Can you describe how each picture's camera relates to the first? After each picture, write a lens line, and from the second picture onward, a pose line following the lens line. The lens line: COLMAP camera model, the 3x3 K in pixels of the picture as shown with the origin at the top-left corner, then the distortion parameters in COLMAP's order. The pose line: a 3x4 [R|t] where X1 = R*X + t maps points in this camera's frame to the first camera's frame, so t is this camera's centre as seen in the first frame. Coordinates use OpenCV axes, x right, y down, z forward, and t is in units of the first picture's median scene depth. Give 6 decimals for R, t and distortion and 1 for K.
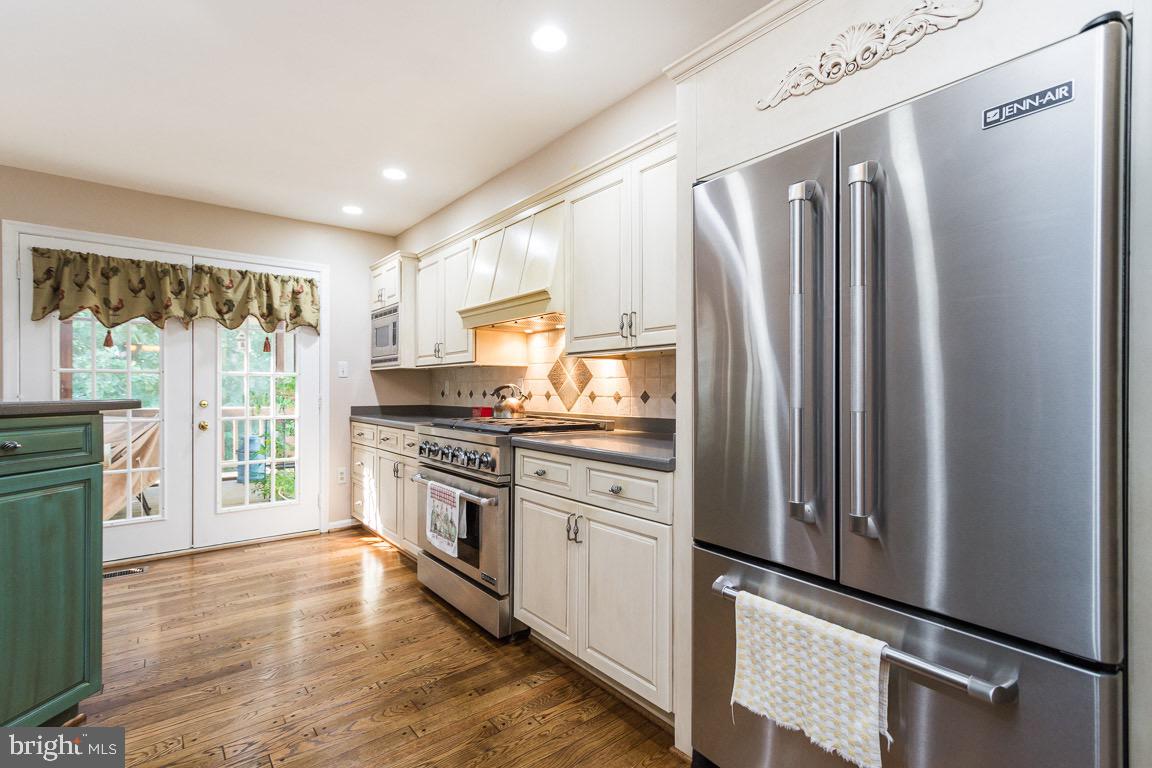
lens RADIAL K [[524.0, 0, 547.4], [0, 524.0, 390.2], [0, 0, 1]] dist [0.000989, 0.000404]
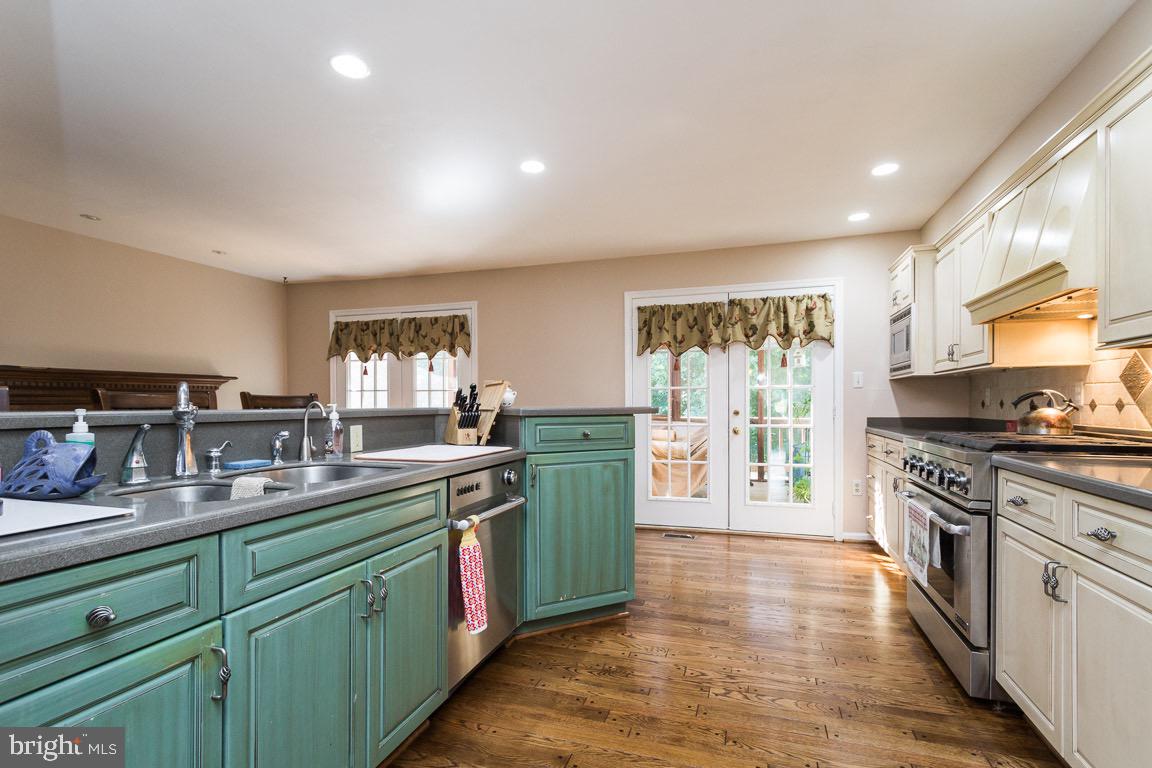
lens RADIAL K [[529.6, 0, 581.2], [0, 529.6, 402.7], [0, 0, 1]] dist [0.001904, 0.000534]
pose [[0.560798, -0.005388, -0.827935, 0.165313], [0.003610, 0.999985, -0.004062, 0.006715], [0.827945, -0.000711, 0.560809, 0.012929]]
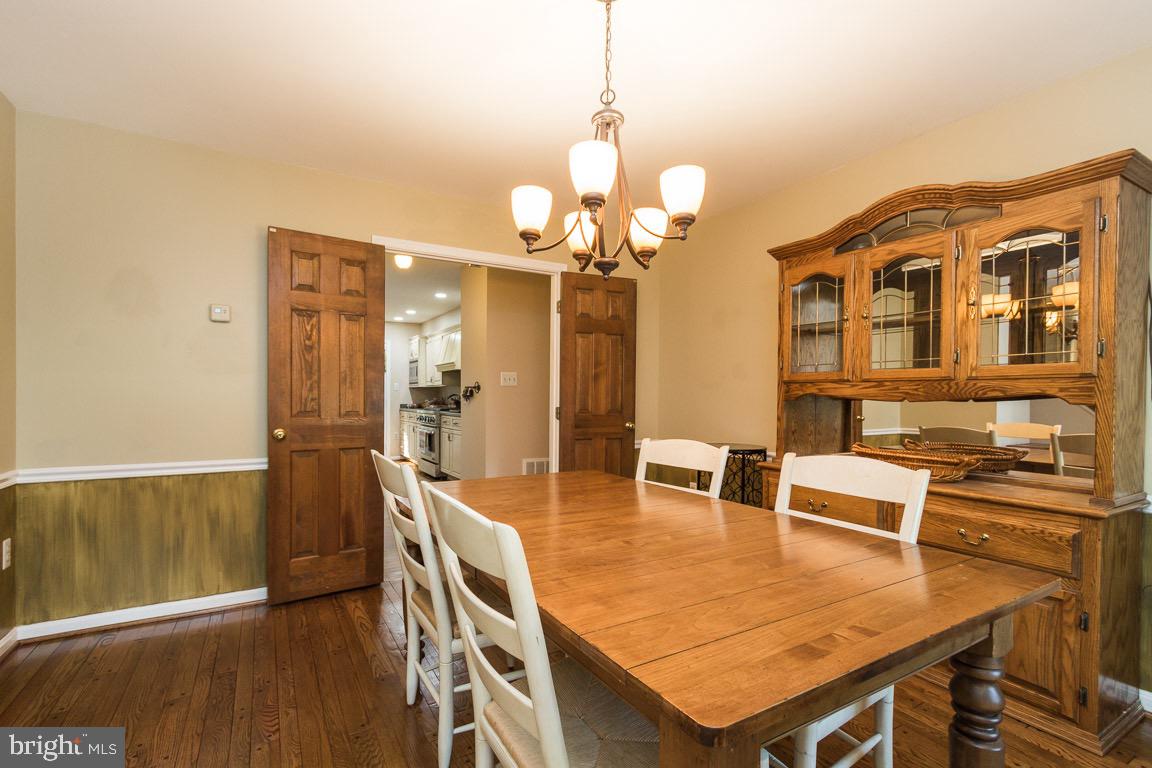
lens RADIAL K [[530.7, 0, 571.5], [0, 530.7, 395.4], [0, 0, 1]] dist [-0.000098, 0.000009]
pose [[0.994056, -0.001224, -0.108866, 0.667560], [0.000754, 0.999990, -0.004363, 0.005573], [0.108870, 0.004255, 0.994047, -1.290656]]
